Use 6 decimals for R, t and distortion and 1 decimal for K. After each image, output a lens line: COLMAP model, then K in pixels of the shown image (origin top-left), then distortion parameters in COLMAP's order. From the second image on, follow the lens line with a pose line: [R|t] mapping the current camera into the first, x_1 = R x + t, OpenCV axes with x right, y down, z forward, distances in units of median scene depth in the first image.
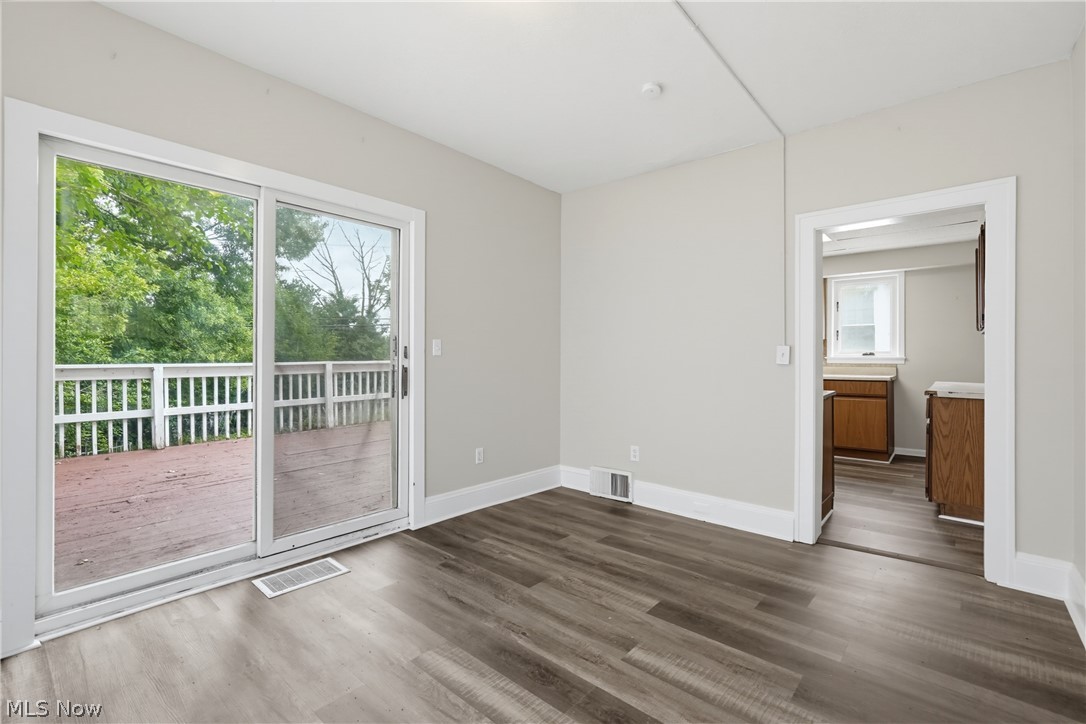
lens RADIAL K [[493.4, 0, 553.3], [0, 493.4, 355.8], [0, 0, 1]] dist [-0.007390, 0.001422]
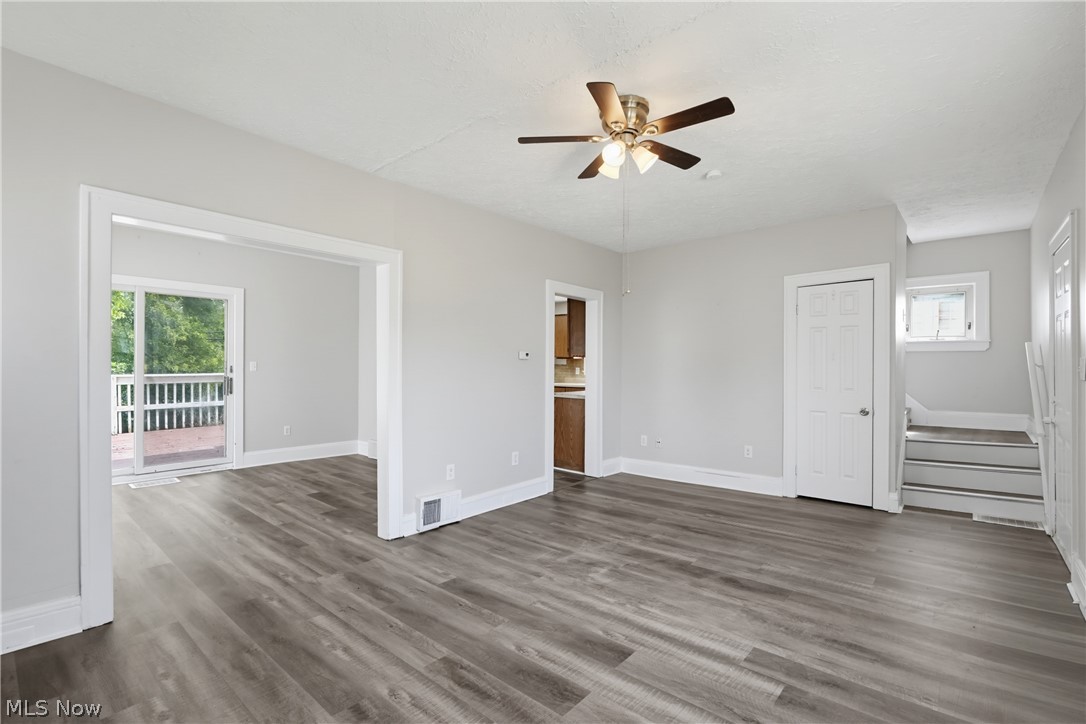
lens RADIAL K [[493.4, 0, 539.8], [0, 493.4, 366.3], [0, 0, 1]] dist [-0.007390, 0.001422]
pose [[0.999906, 0.003935, -0.013110, 0.883752], [-0.003943, 0.999992, -0.000518, -0.022492], [0.013108, 0.000569, 0.999914, -0.796701]]
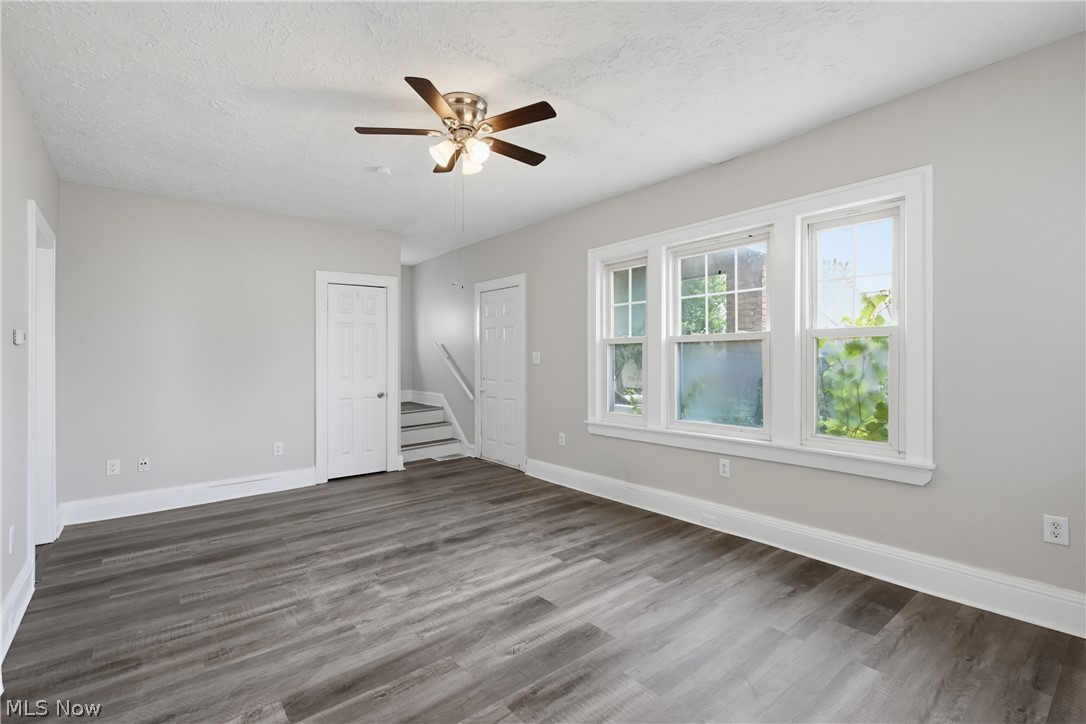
lens RADIAL K [[493.4, 0, 547.5], [0, 493.4, 360.0], [0, 0, 1]] dist [-0.007390, 0.001422]
pose [[0.181452, -0.001148, 0.983399, 0.200305], [0.004411, 0.999990, 0.000354, -0.016802], [-0.983390, 0.004274, 0.181455, -0.265373]]
